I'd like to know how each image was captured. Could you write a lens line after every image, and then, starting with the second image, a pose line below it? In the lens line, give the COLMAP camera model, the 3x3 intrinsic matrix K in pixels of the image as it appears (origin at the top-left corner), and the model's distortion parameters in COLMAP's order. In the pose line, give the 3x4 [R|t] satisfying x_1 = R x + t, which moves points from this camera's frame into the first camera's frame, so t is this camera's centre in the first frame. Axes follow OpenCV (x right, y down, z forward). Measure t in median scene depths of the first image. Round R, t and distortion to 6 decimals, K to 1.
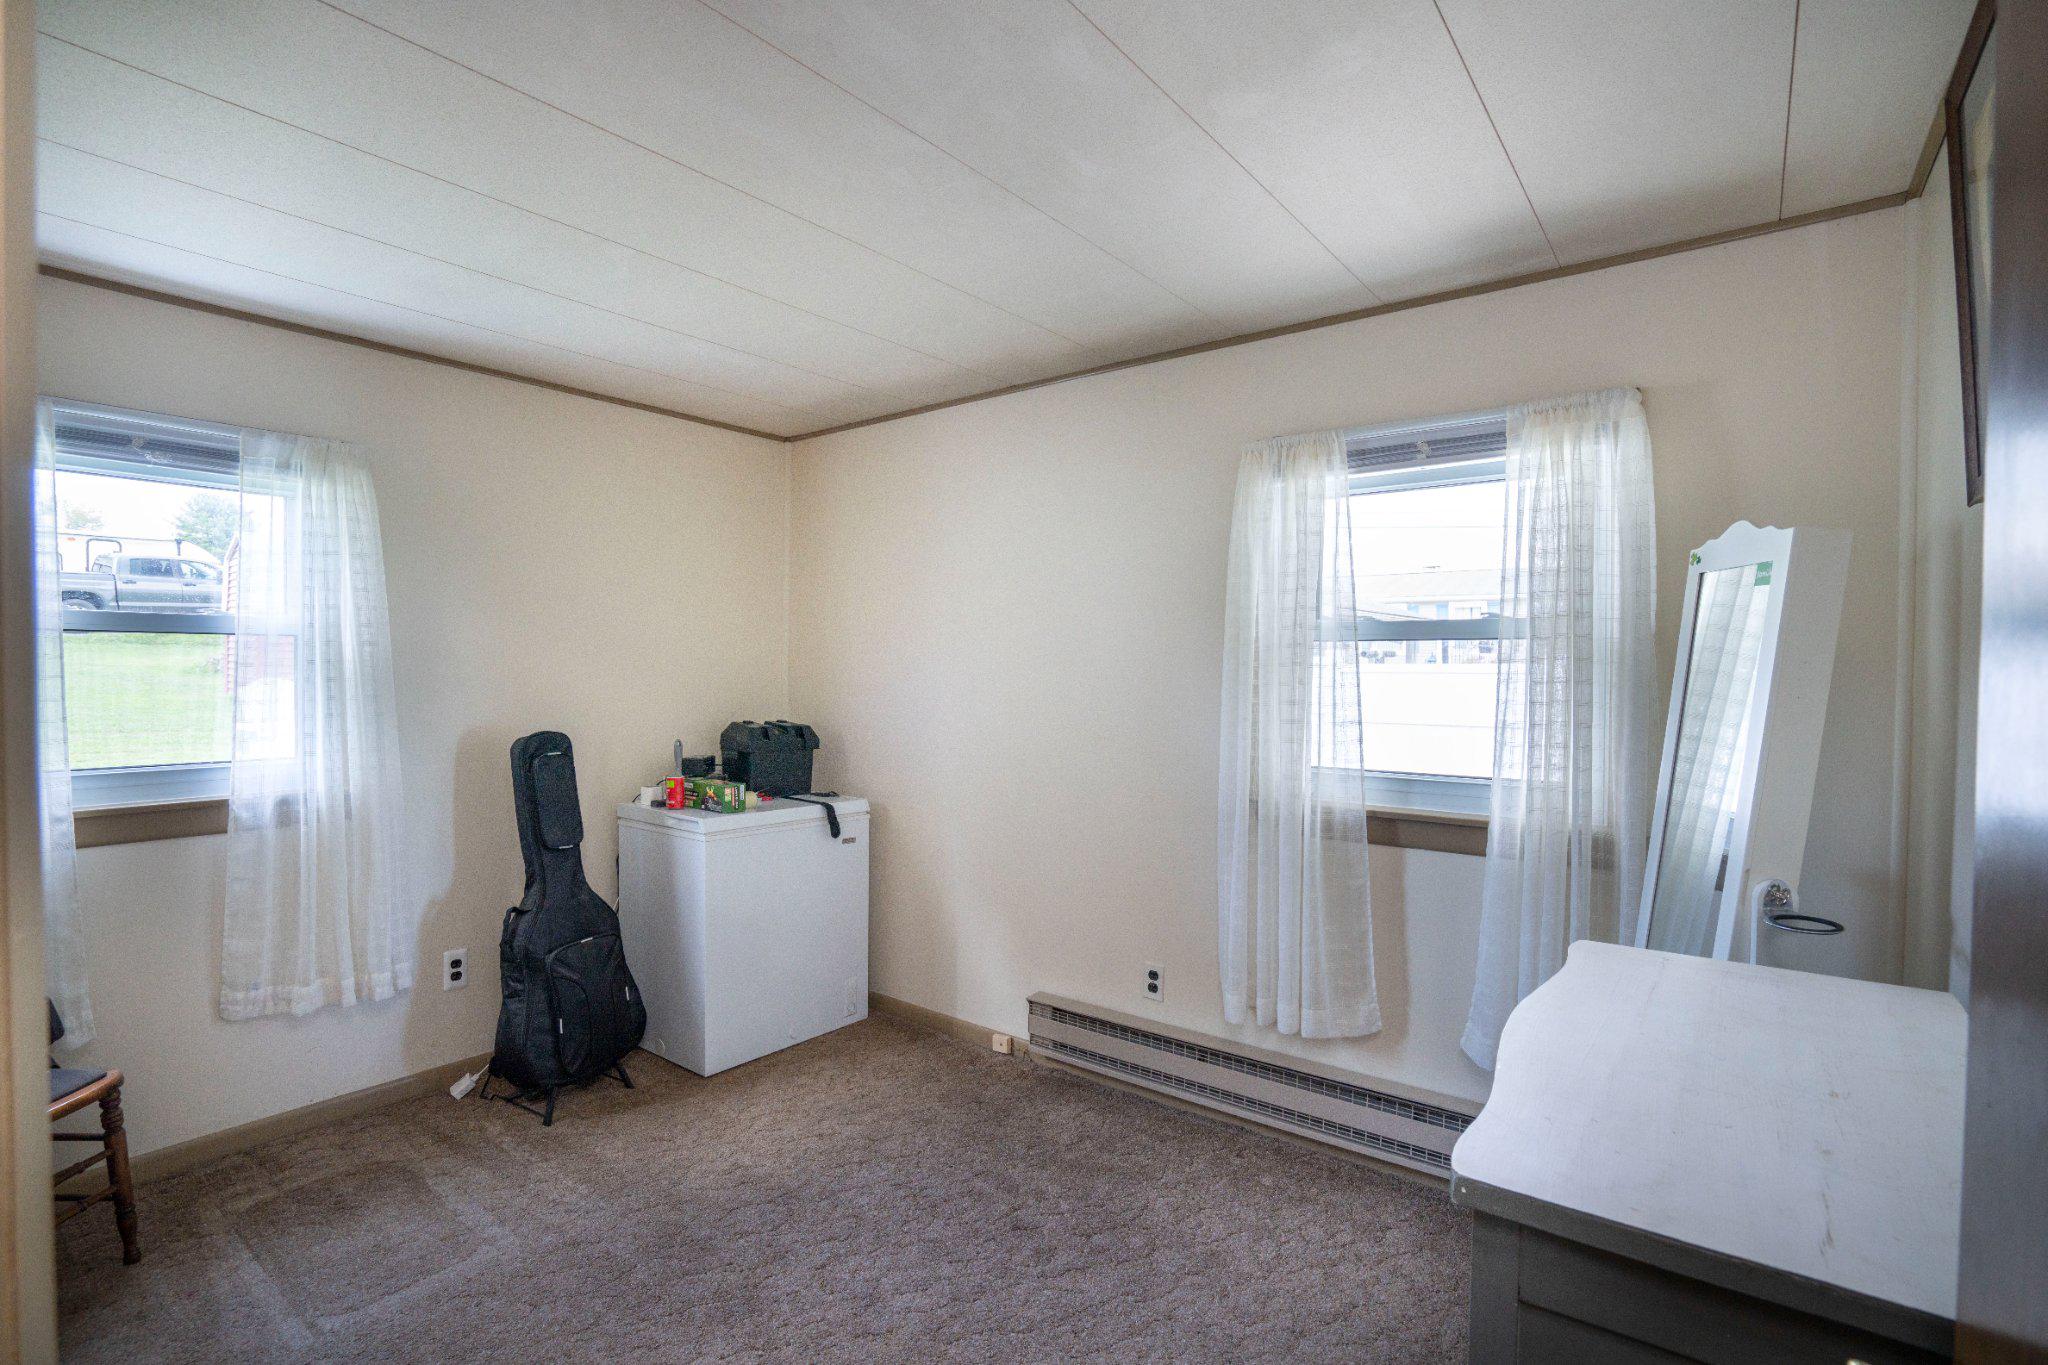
lens RADIAL K [[946.6, 0, 1021.4], [0, 946.6, 686.6], [0, 0, 1]] dist [-0.058011, 0.020955]
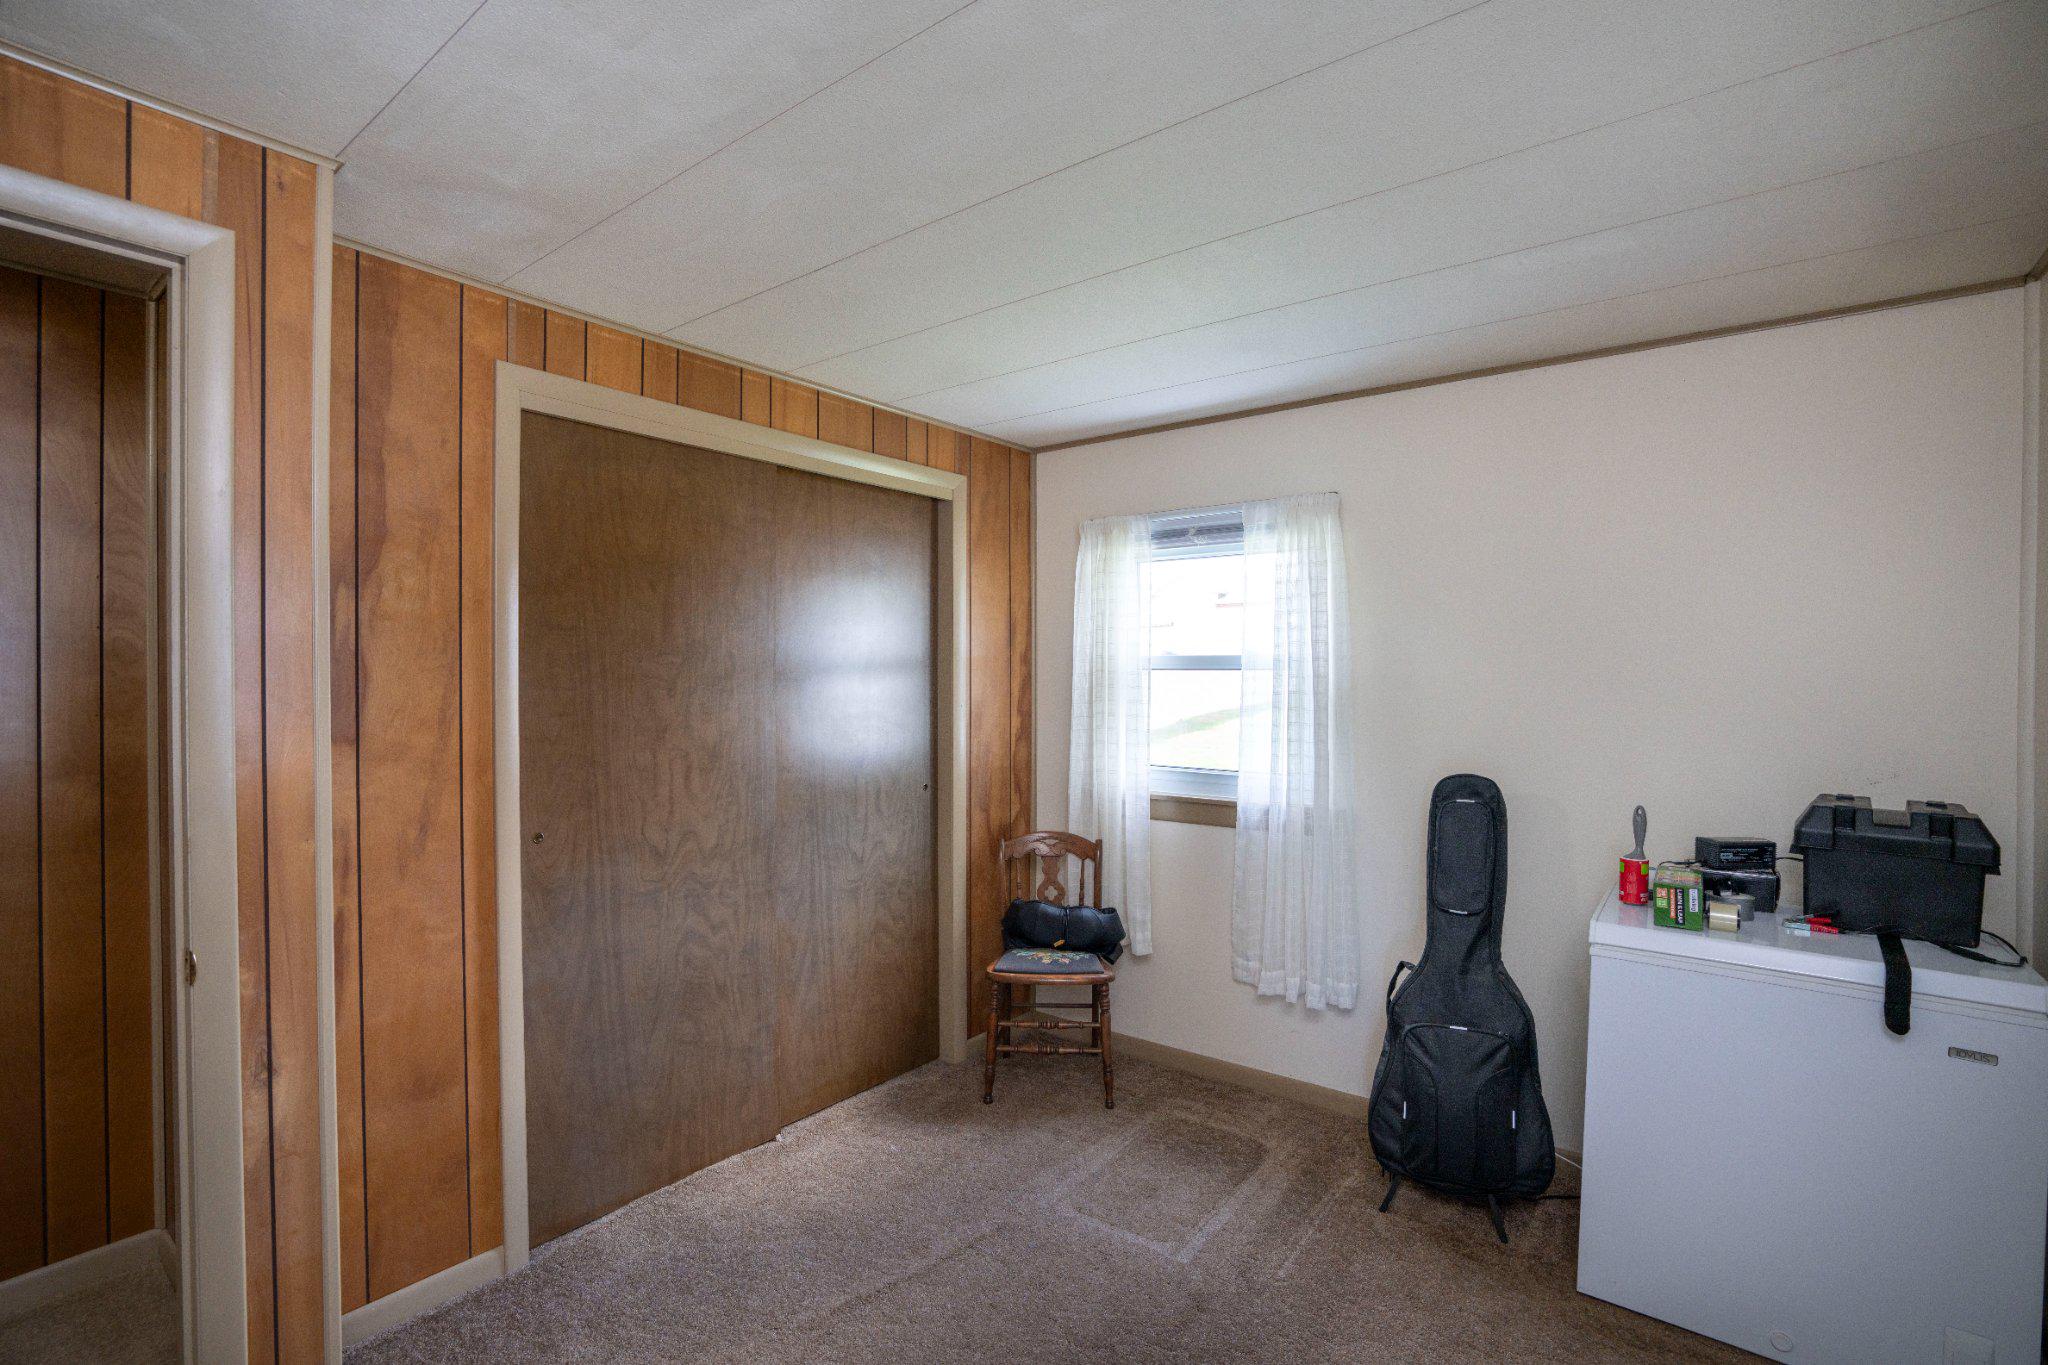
lens RADIAL K [[979.1, 0, 1024.0], [0, 979.1, 682.5], [0, 0, 1]] dist [-0.059818, -0.000006]
pose [[-0.040327, -0.005000, -0.999174, 0.470890], [-0.025744, 0.999661, -0.003963, -0.026505], [0.998855, 0.025563, -0.040442, 0.746573]]
